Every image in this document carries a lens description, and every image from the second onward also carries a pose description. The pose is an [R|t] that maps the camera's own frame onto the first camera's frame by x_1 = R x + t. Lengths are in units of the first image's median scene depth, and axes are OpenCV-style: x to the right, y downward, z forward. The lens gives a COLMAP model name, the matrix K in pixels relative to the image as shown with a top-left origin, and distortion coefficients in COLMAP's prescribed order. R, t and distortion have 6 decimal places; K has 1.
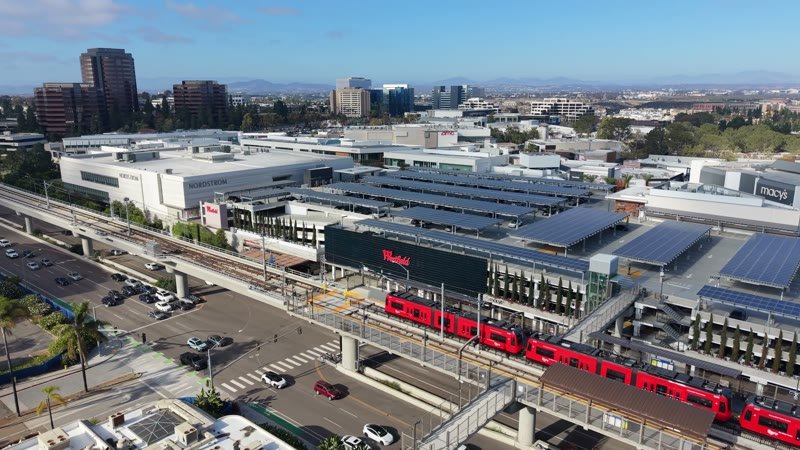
lens RADIAL K [[572.3, 0, 400.0], [0, 572.3, 225.0], [0, 0, 1]] dist [0.039063, -0.065247]
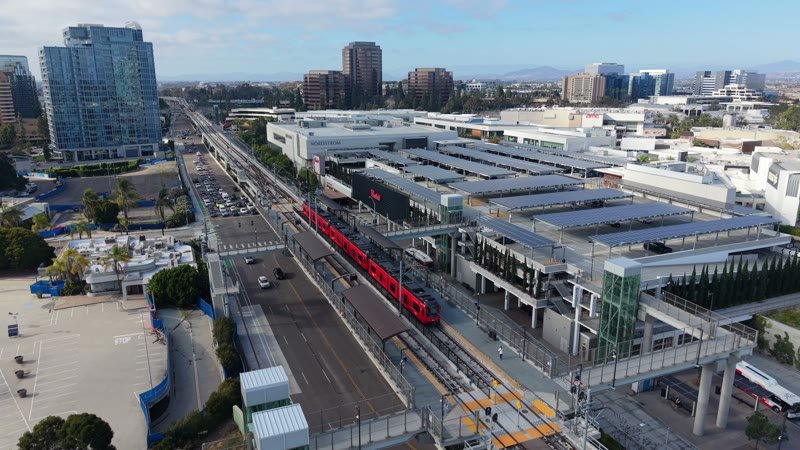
lens RADIAL K [[572.3, 0, 400.0], [0, 572.3, 225.0], [0, 0, 1]] dist [0.039063, -0.065247]
pose [[0.886137, 0.114939, -0.448943, 0.250504], [-0.105310, 0.993354, 0.046455, 0.021680], [0.451298, 0.006113, 0.892352, -0.075987]]
